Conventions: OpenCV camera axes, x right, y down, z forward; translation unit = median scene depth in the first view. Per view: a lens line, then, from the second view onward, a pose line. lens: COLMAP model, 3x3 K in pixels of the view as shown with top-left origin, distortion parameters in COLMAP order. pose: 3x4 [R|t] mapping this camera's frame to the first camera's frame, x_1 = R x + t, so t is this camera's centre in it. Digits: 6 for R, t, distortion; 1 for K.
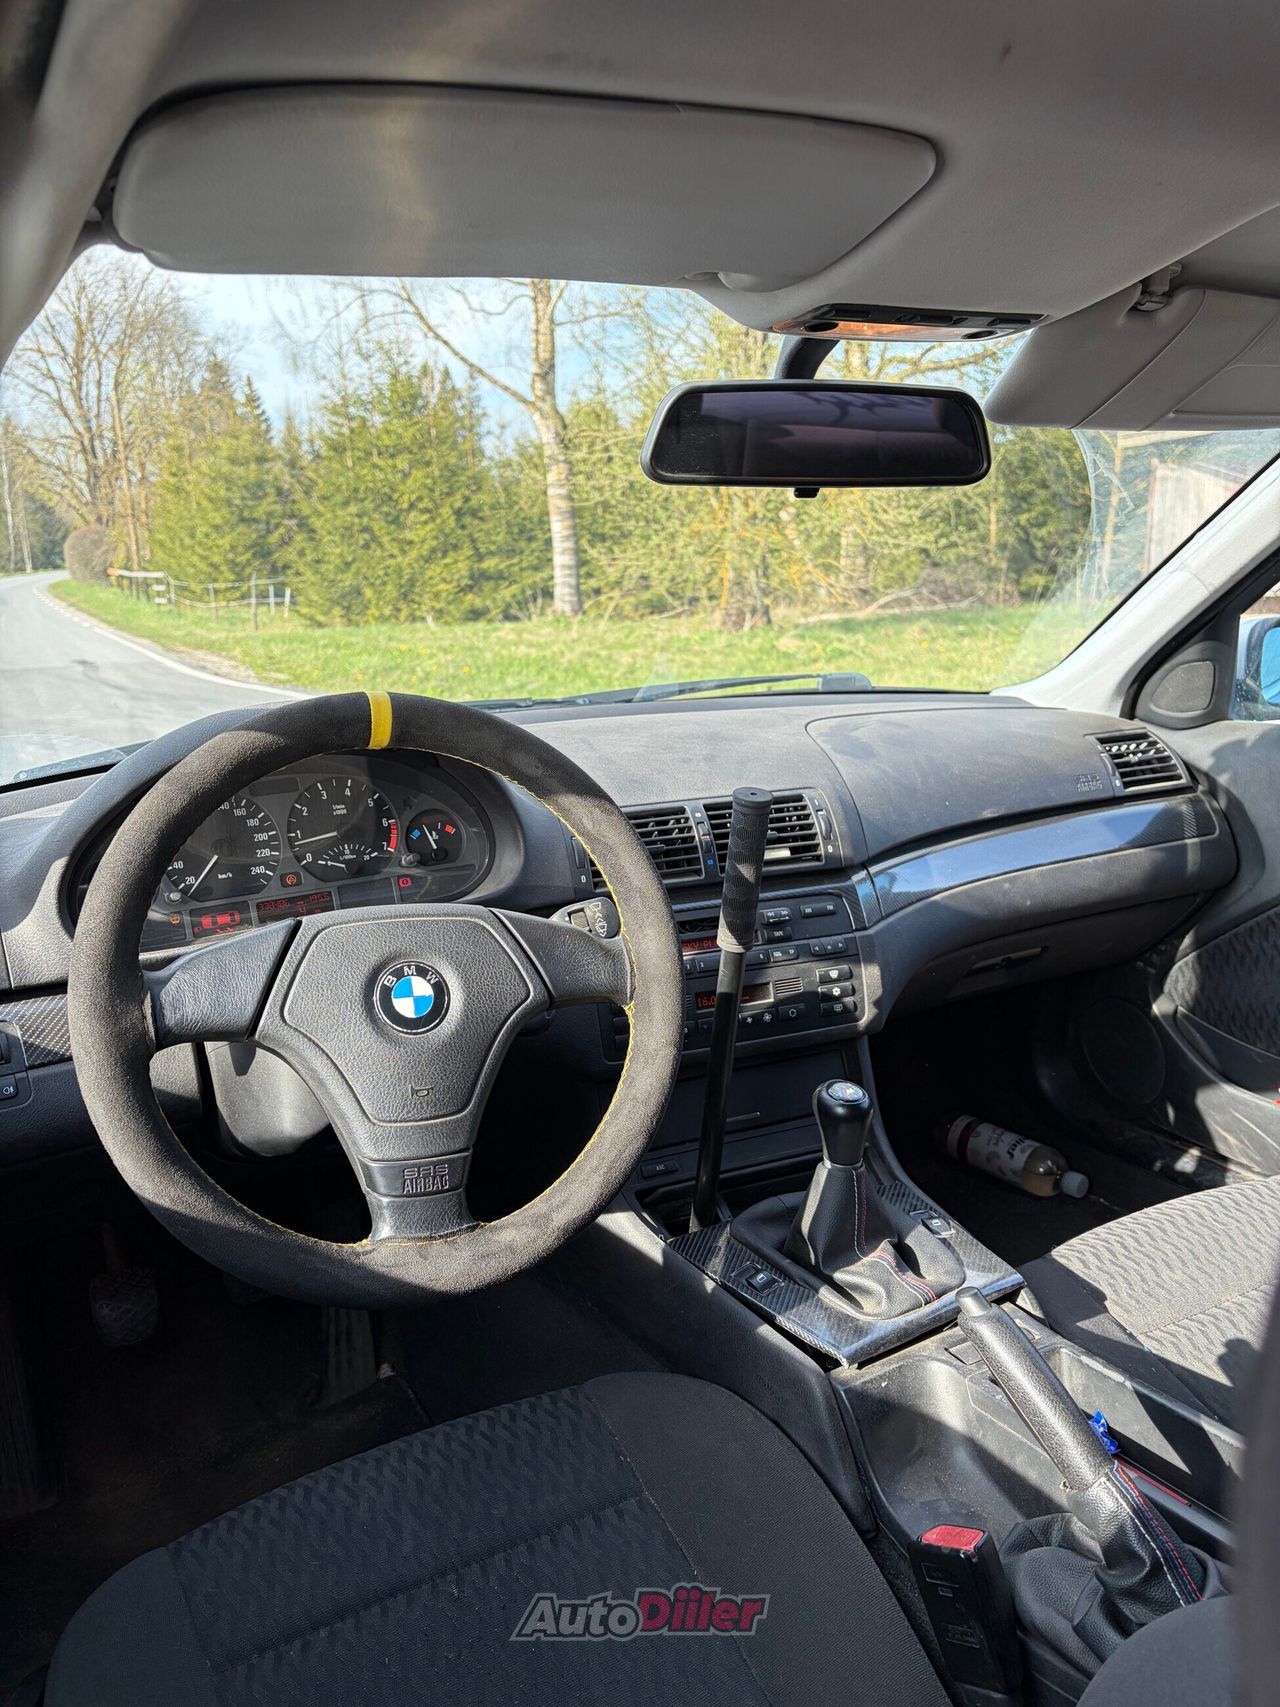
lens RADIAL K [[1340.7, 0, 640.0], [0, 1340.7, 853.5], [0, 0, 1]] dist [-0.009577, -0.004485]
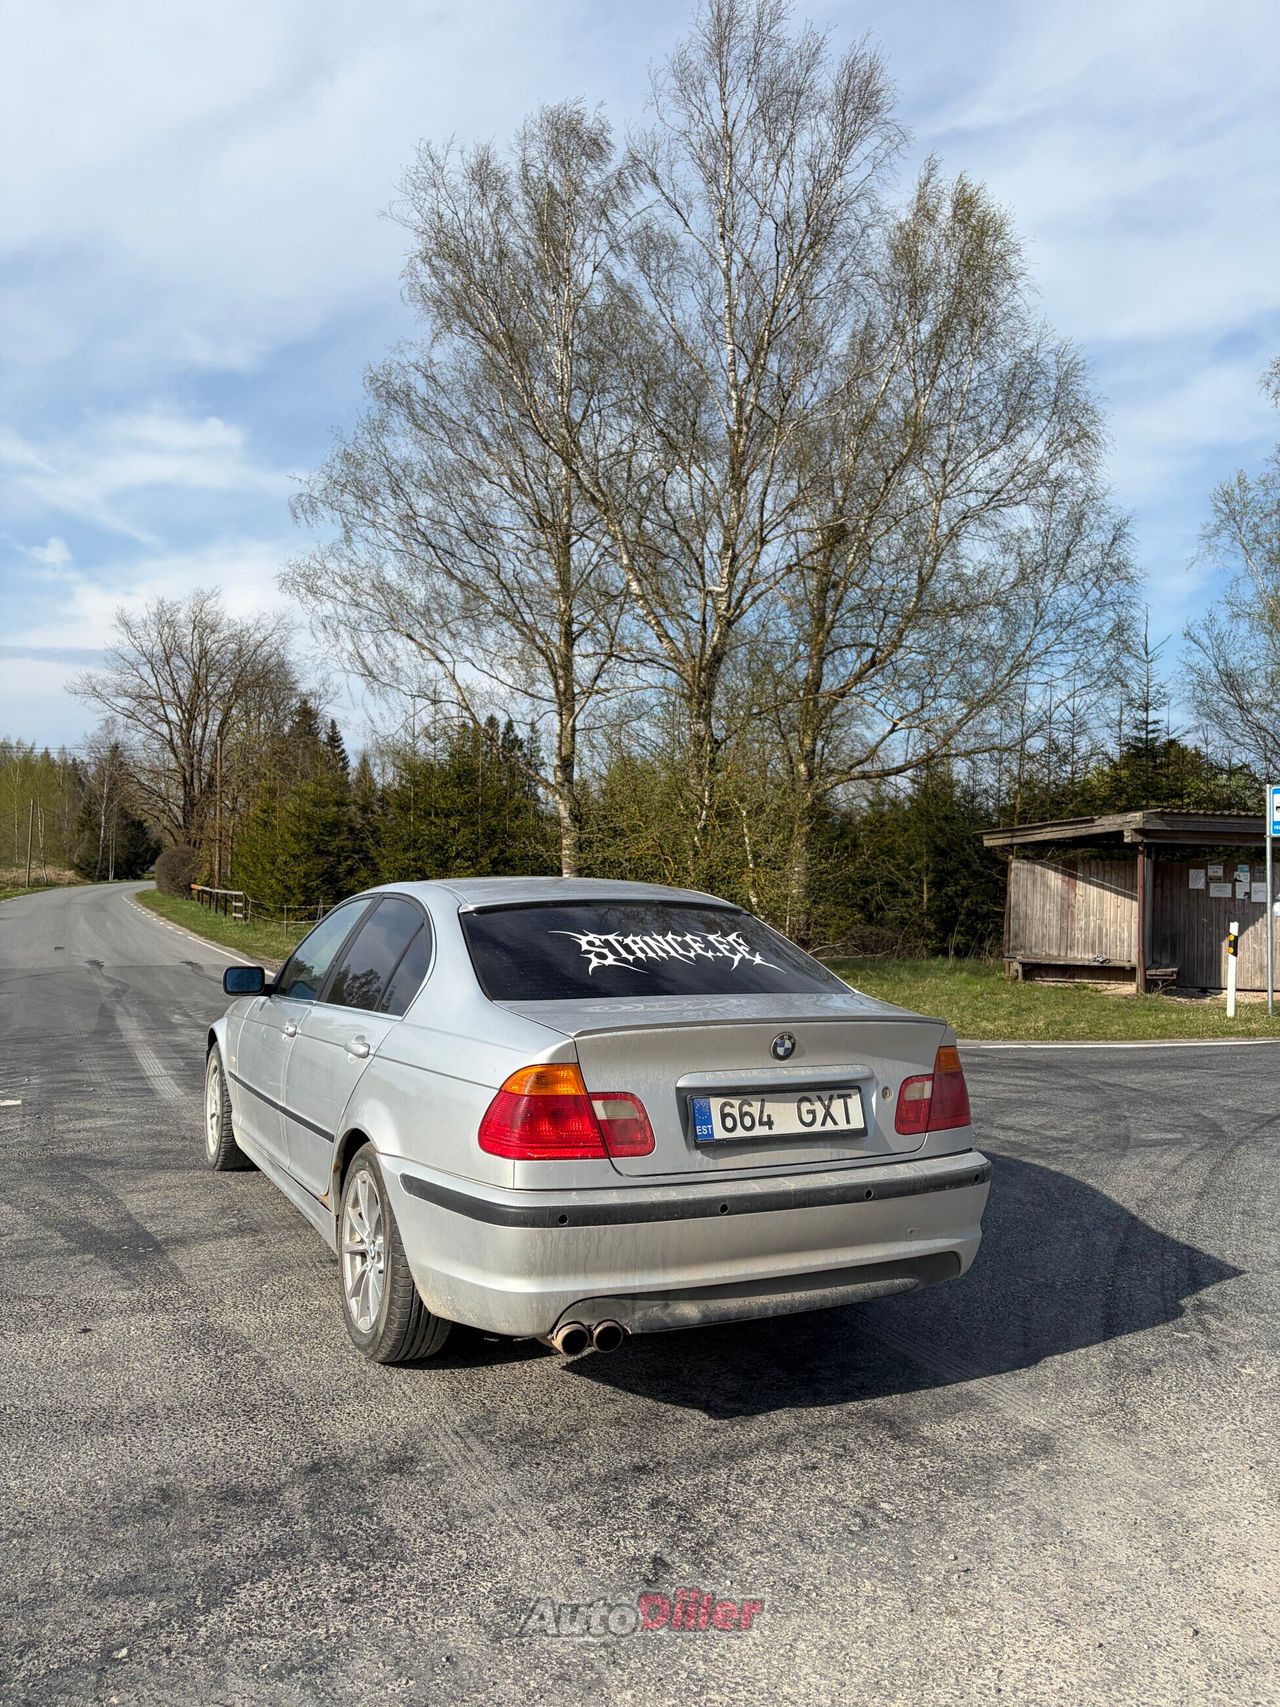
lens RADIAL K [[1340.7, 0, 640.0], [0, 1340.7, 853.5], [0, 0, 1]] dist [-0.009577, -0.004485]
pose [[0.997948, 0.051413, -0.038159, 0.027667], [-0.059207, 0.967881, -0.244337, 0.020580], [0.024371, 0.246095, 0.968939, -0.122421]]
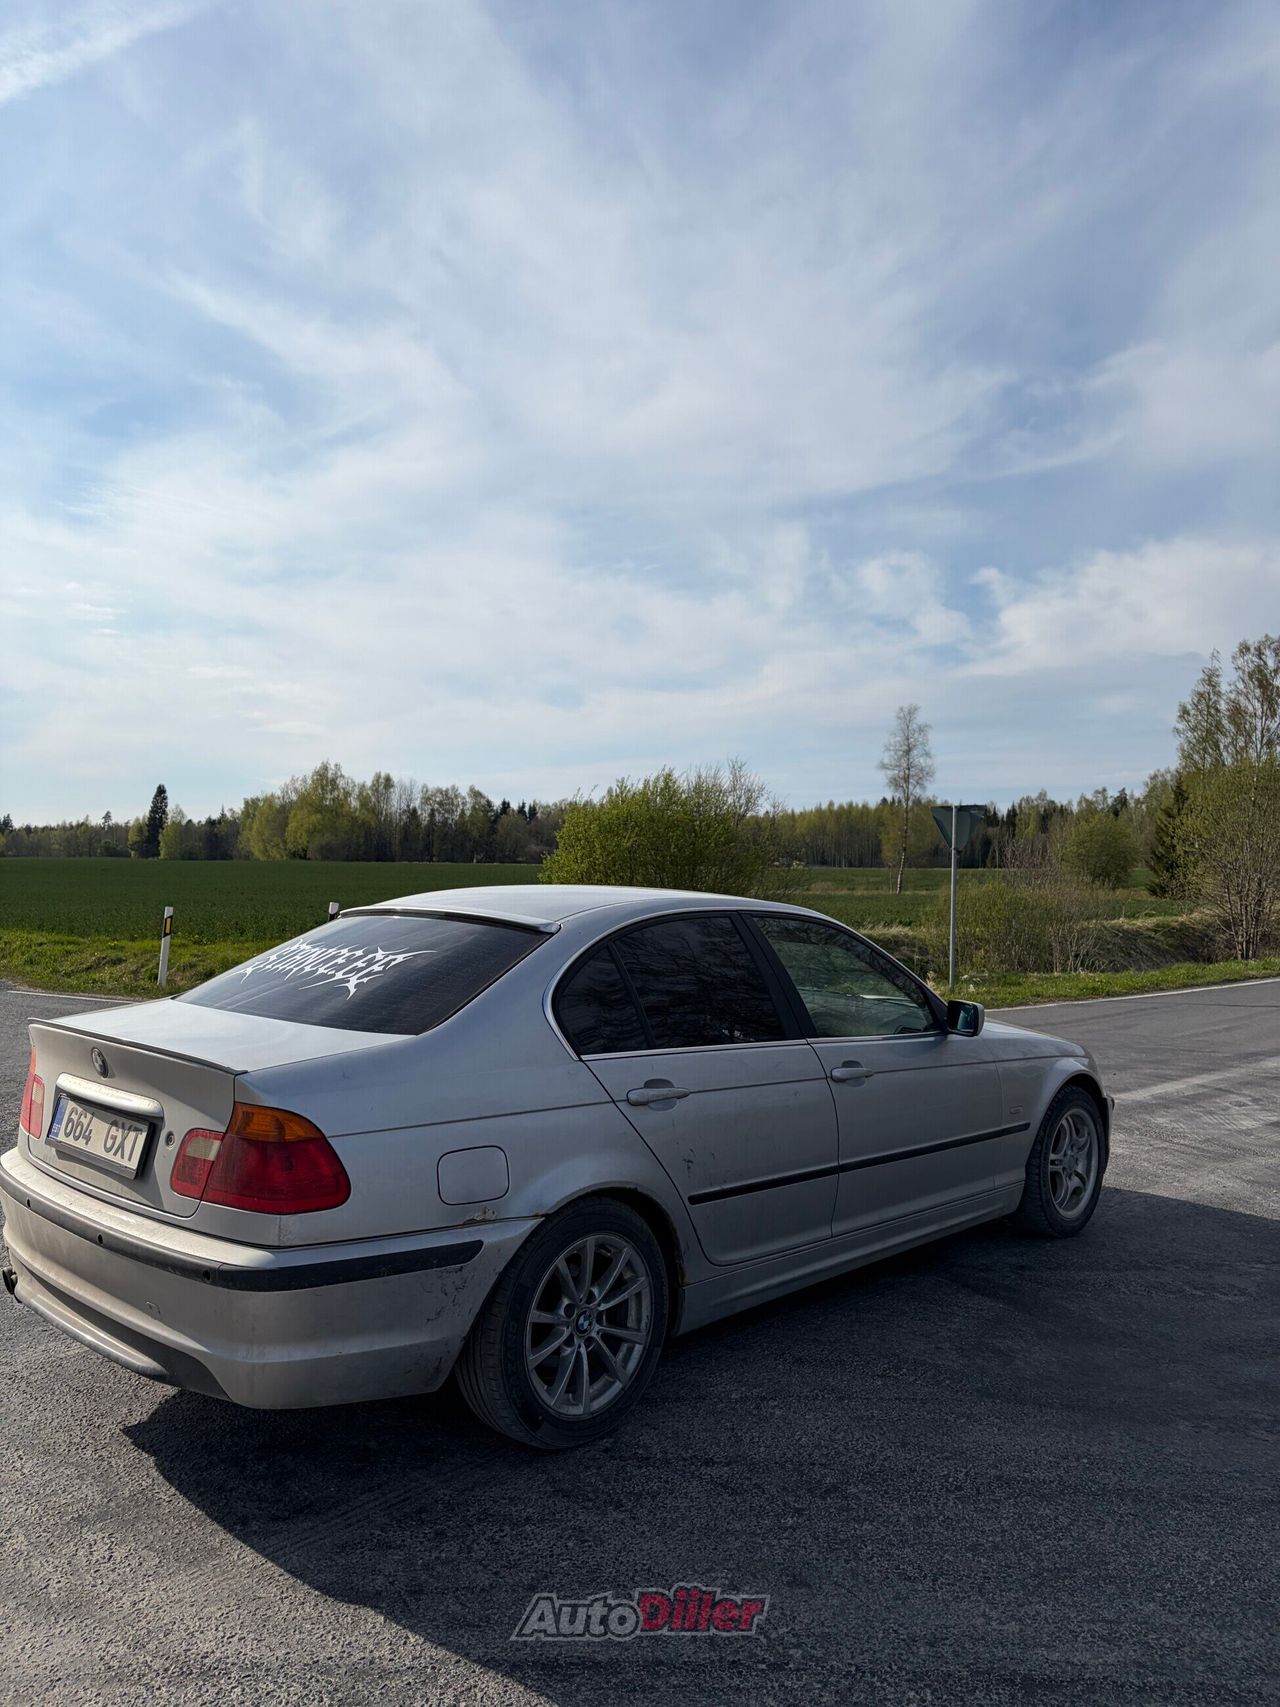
lens RADIAL K [[1340.7, 0, 640.0], [0, 1340.7, 853.5], [0, 0, 1]] dist [-0.009577, -0.004485]
pose [[0.265854, 0.014168, -0.963909, 0.813051], [-0.242548, 0.968709, -0.052658, -0.192767], [0.933002, 0.247794, 0.260971, 0.638181]]
